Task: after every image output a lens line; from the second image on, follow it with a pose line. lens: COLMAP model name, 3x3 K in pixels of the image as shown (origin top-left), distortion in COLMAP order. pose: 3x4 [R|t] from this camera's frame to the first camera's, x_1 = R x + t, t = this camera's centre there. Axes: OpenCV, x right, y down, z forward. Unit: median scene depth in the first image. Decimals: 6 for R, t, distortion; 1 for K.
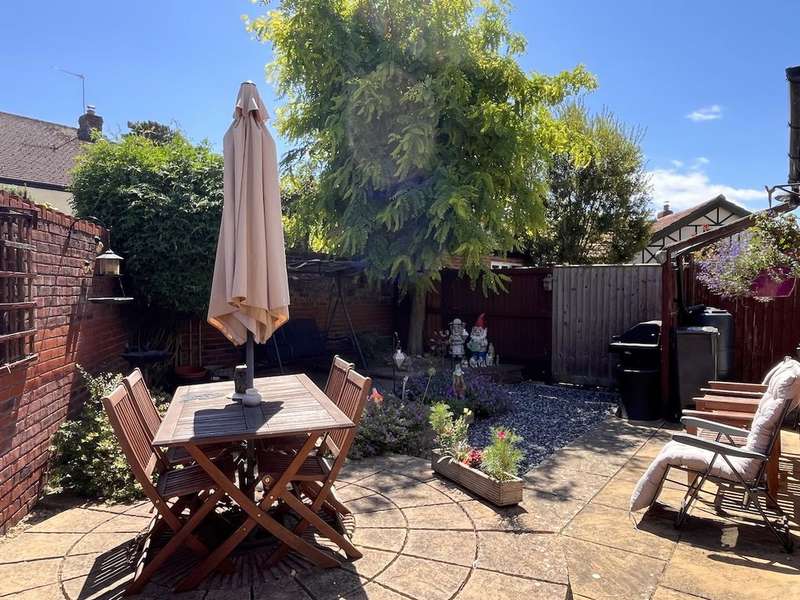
lens RADIAL K [[537.4, 0, 399.8], [0, 537.4, 299.1], [0, 0, 1]] dist [-0.008455, -0.002118]
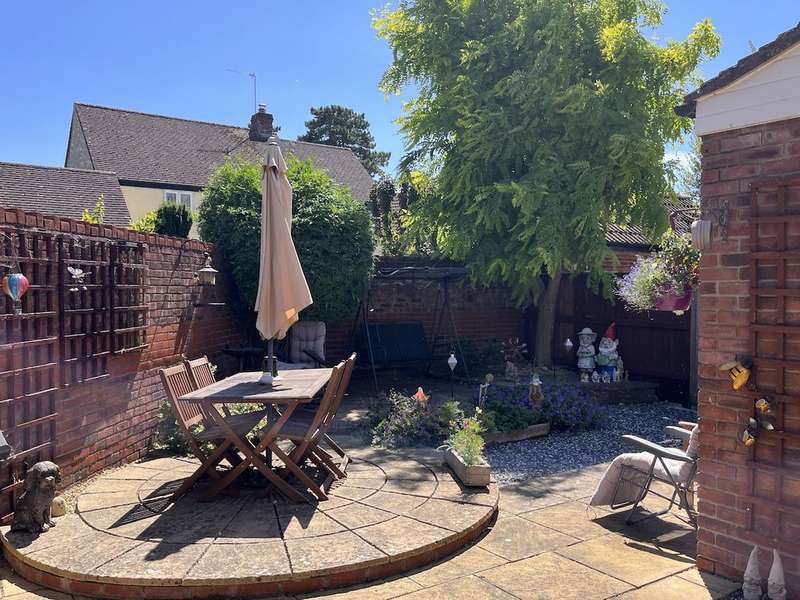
lens RADIAL K [[653.2, 0, 400.1], [0, 653.2, 300.1], [0, 0, 1]] dist [0.003989, -0.003712]
pose [[0.943974, 0.010089, -0.329866, 0.461161], [-0.011292, 0.999935, -0.001729, -0.013554], [0.329827, 0.005357, 0.944026, -0.353762]]
